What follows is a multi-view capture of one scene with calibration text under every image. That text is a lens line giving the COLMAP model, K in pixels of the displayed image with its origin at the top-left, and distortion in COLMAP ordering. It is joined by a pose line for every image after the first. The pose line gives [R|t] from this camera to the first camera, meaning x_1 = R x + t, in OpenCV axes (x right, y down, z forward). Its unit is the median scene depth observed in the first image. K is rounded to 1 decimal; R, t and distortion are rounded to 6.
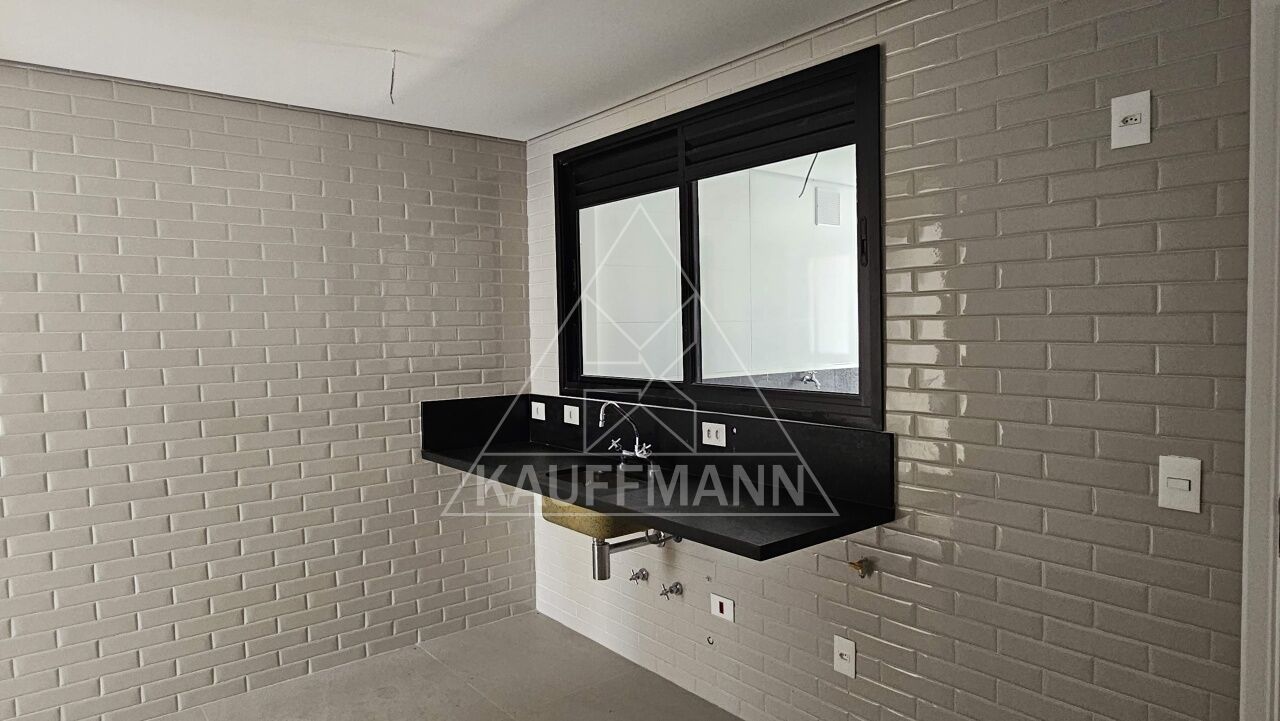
lens RADIAL K [[780.0, 0, 642.7], [0, 780.0, 366.9], [0, 0, 1]] dist [-0.000950, 0.001066]
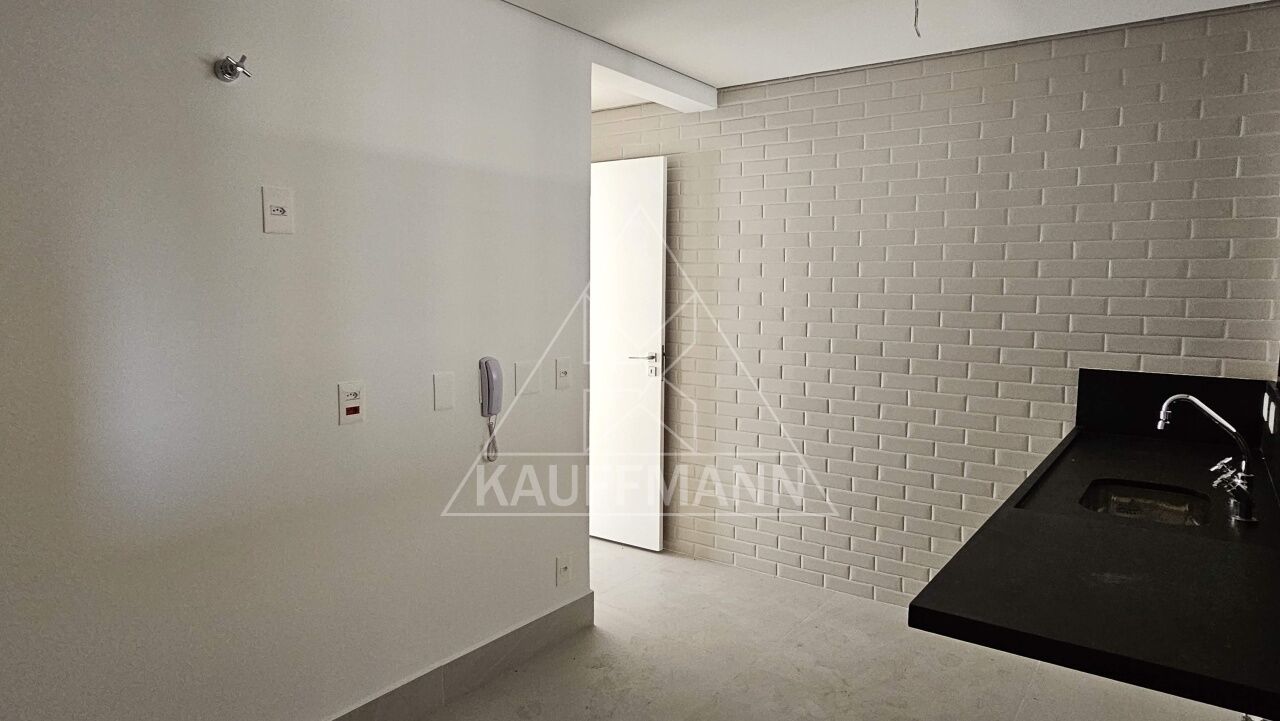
lens RADIAL K [[780.0, 0, 641.8], [0, 780.0, 359.7], [0, 0, 1]] dist [-0.000950, 0.001066]
pose [[0.271120, 0.116478, -0.955472, 0.492771], [-0.059570, 0.992779, 0.104123, -0.028745], [0.960700, 0.028688, 0.276101, 0.402341]]
